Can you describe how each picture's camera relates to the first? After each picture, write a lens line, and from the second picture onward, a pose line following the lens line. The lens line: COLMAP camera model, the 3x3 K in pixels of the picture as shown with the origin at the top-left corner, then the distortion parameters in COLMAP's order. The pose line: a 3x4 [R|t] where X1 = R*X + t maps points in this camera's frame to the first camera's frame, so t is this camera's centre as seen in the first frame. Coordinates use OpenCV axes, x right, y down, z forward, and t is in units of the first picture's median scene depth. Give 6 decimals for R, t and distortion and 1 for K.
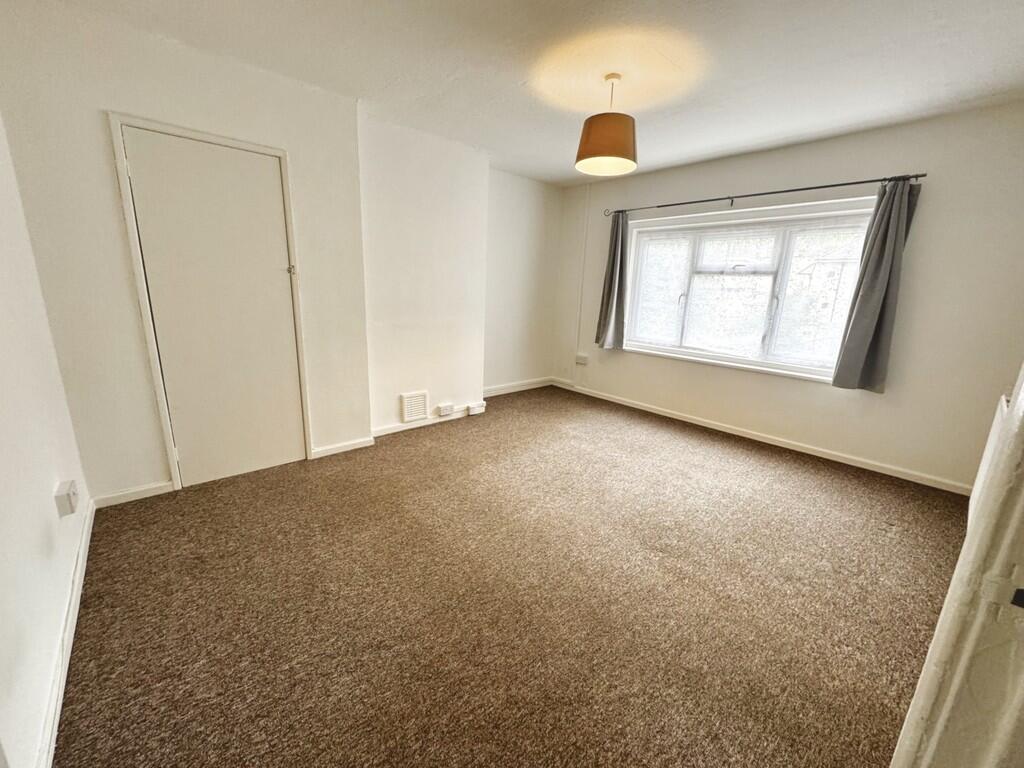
lens RADIAL K [[411.5, 0, 512.0], [0, 411.5, 384.0], [0, 0, 1]] dist [0.000662, -0.000062]
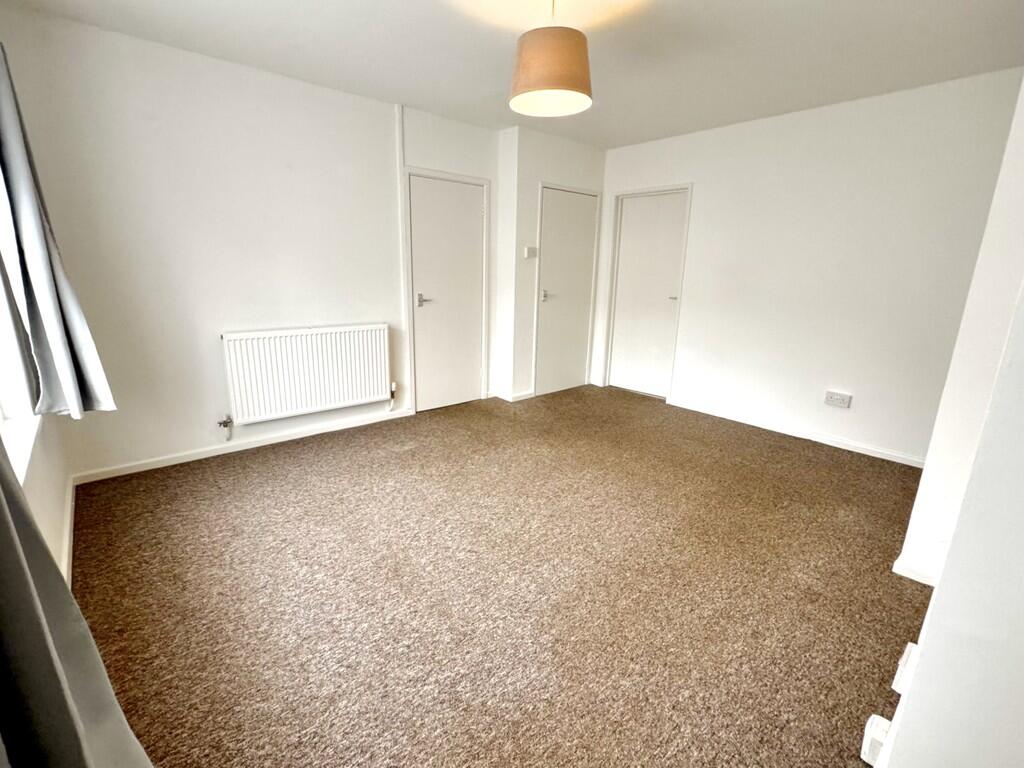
lens RADIAL K [[411.5, 0, 512.0], [0, 411.5, 384.0], [0, 0, 1]] dist [0.000662, -0.000062]
pose [[-0.997963, -0.062322, 0.013664, 0.221731], [-0.047740, 0.871478, 0.488106, -0.377216], [-0.042327, 0.486459, -0.872677, 1.620963]]
